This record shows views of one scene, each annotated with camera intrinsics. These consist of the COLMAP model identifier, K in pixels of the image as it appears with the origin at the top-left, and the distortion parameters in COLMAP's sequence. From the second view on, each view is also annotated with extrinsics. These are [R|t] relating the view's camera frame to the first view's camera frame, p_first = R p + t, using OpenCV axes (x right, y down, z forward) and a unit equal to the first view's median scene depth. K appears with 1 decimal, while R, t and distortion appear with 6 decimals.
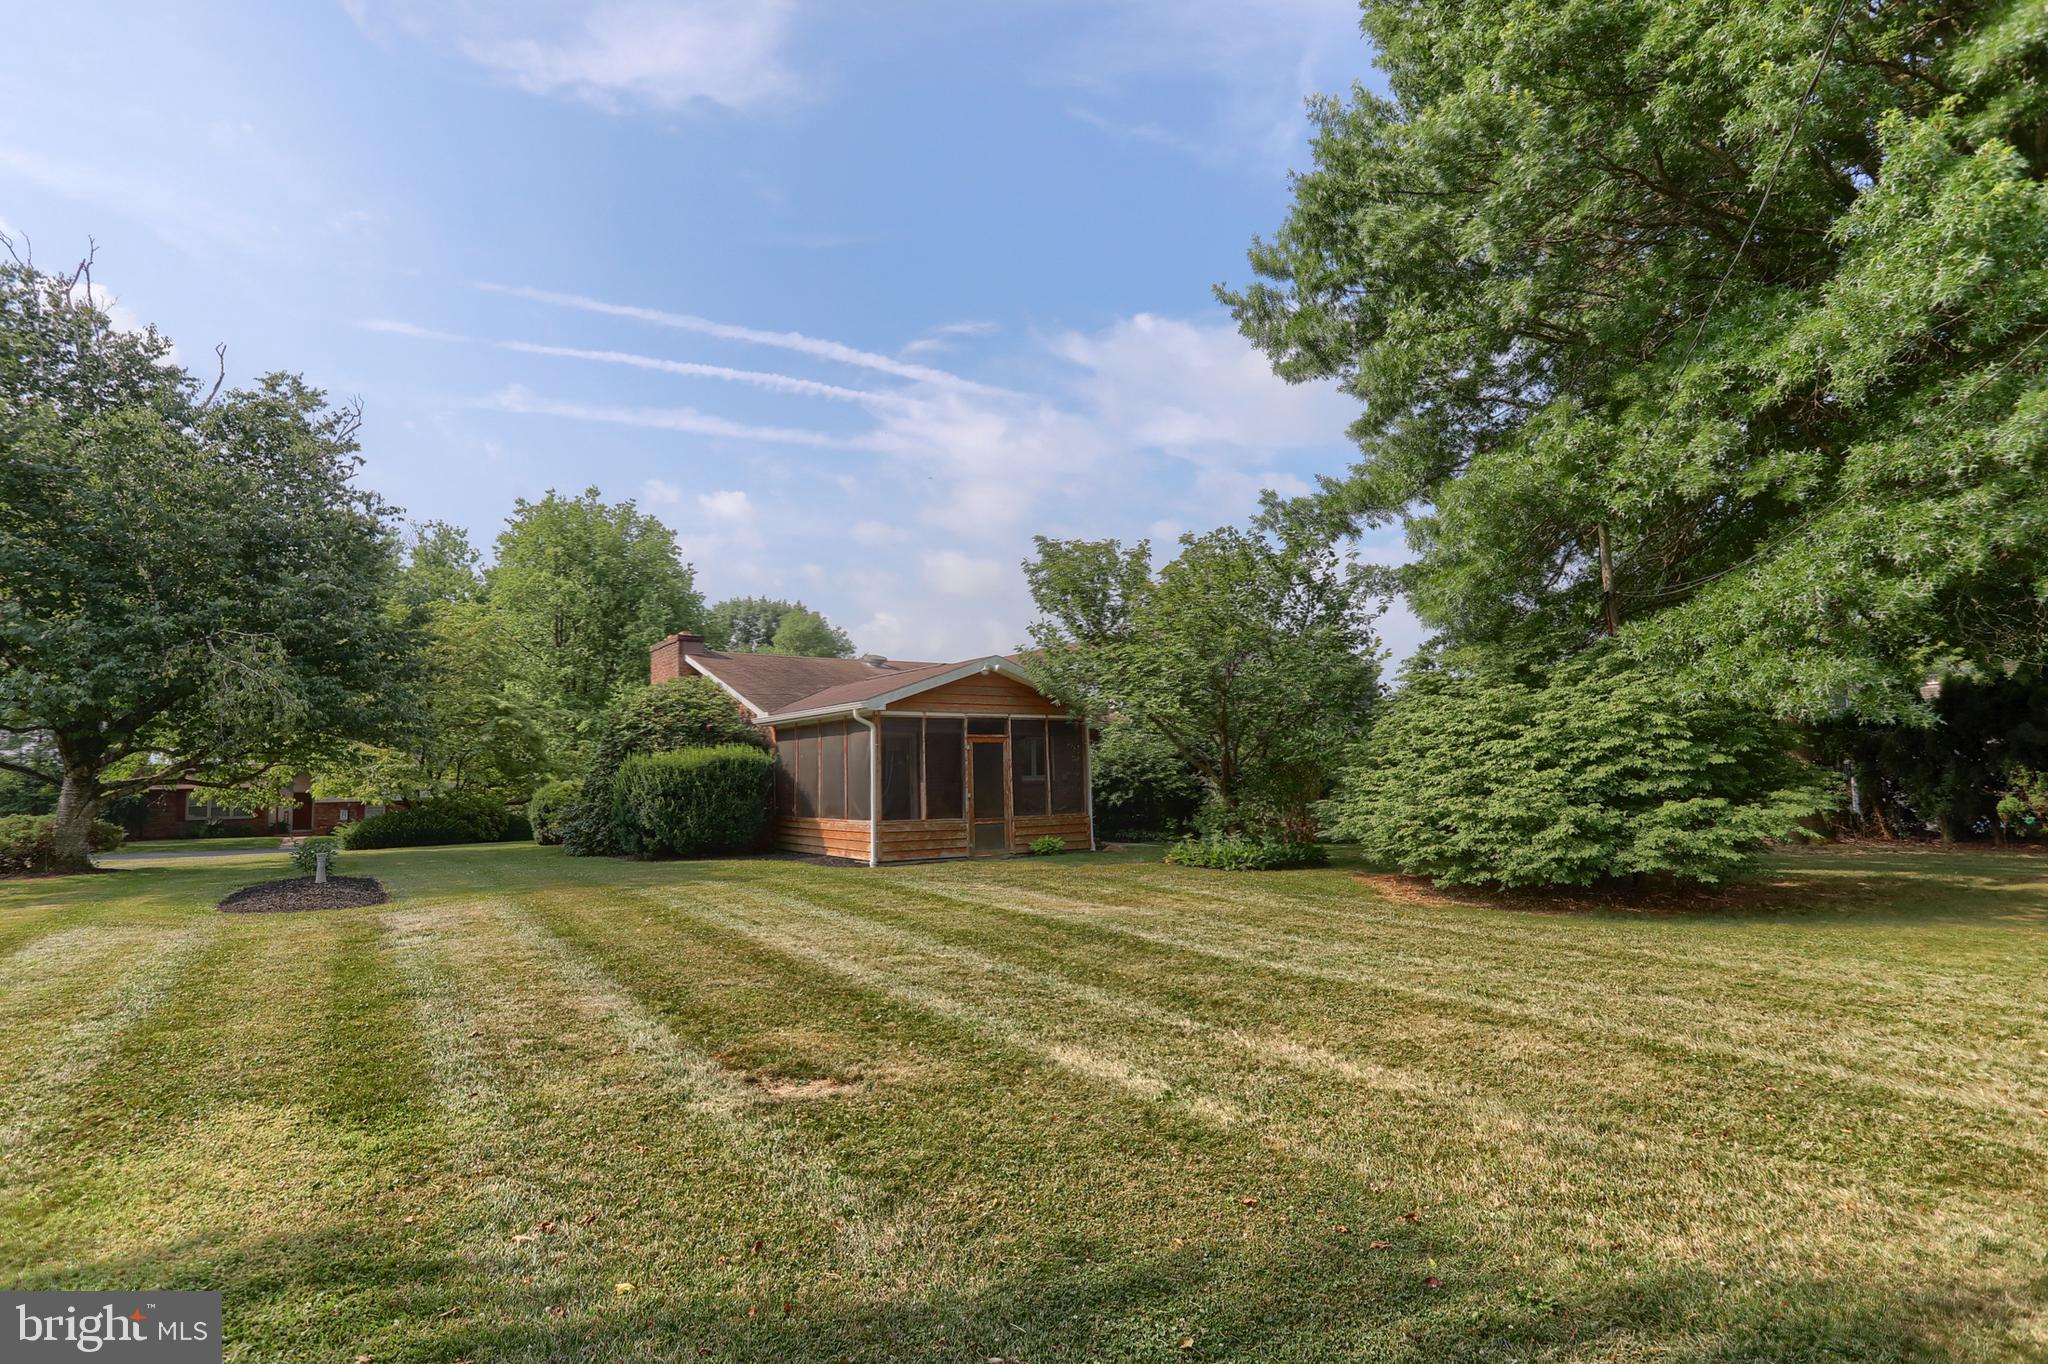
lens RADIAL K [[1134.3, 0, 1024.0], [0, 1134.3, 682.0], [0, 0, 1]] dist [-0.093069, 0.078690]
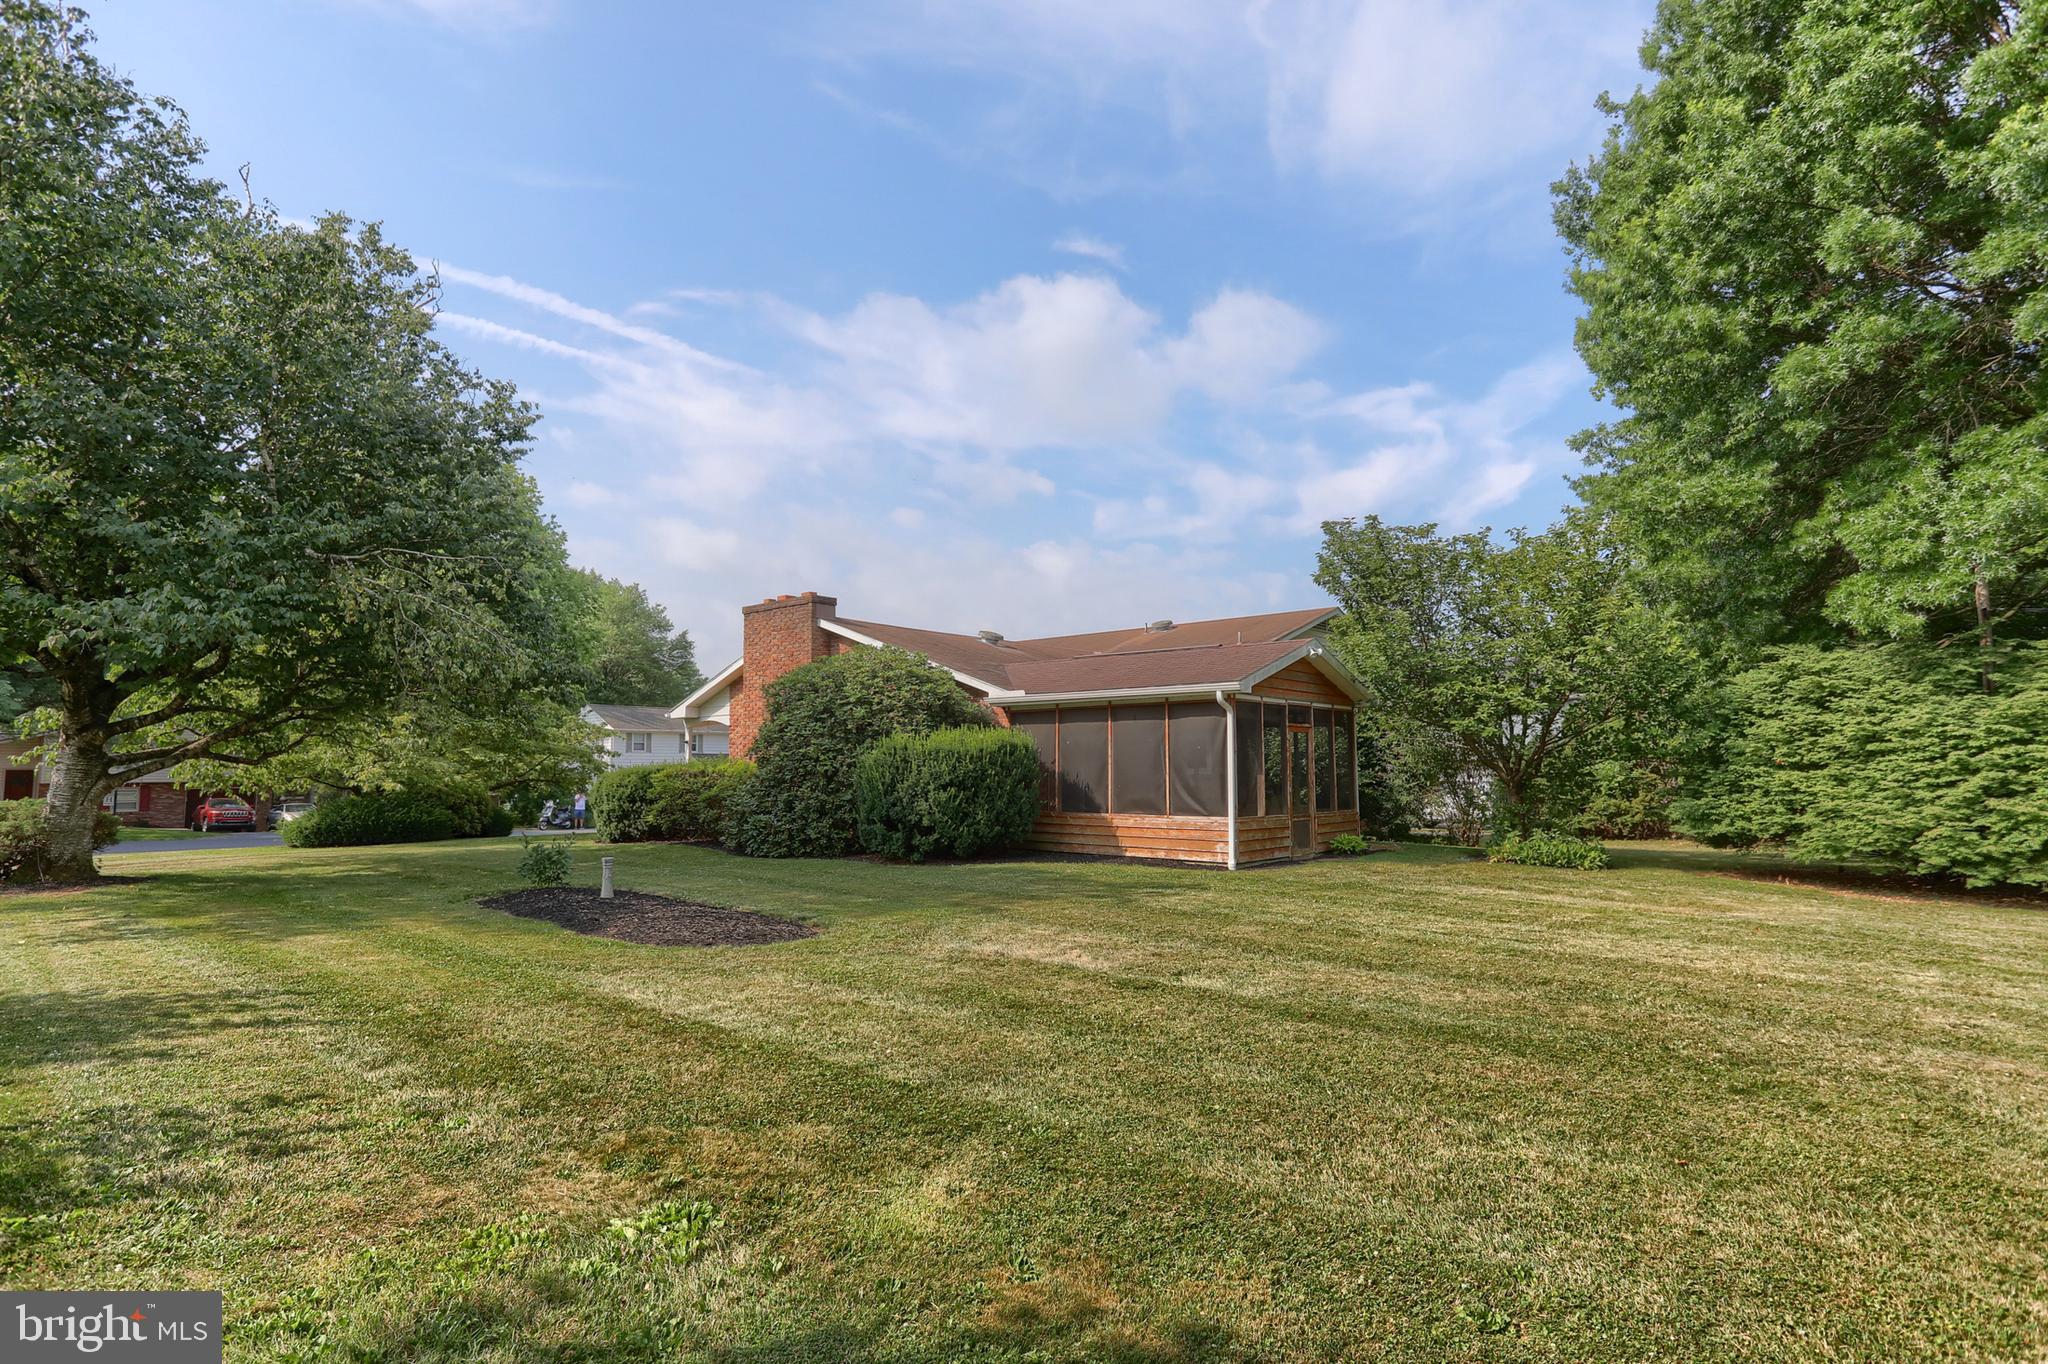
lens RADIAL K [[1134.3, 0, 1024.0], [0, 1134.3, 682.0], [0, 0, 1]] dist [-0.093069, 0.078690]
pose [[0.963696, 0.040188, 0.263960, -0.437881], [-0.042045, 0.999115, 0.001386, 0.018420], [-0.263671, -0.012433, 0.964533, 0.157870]]
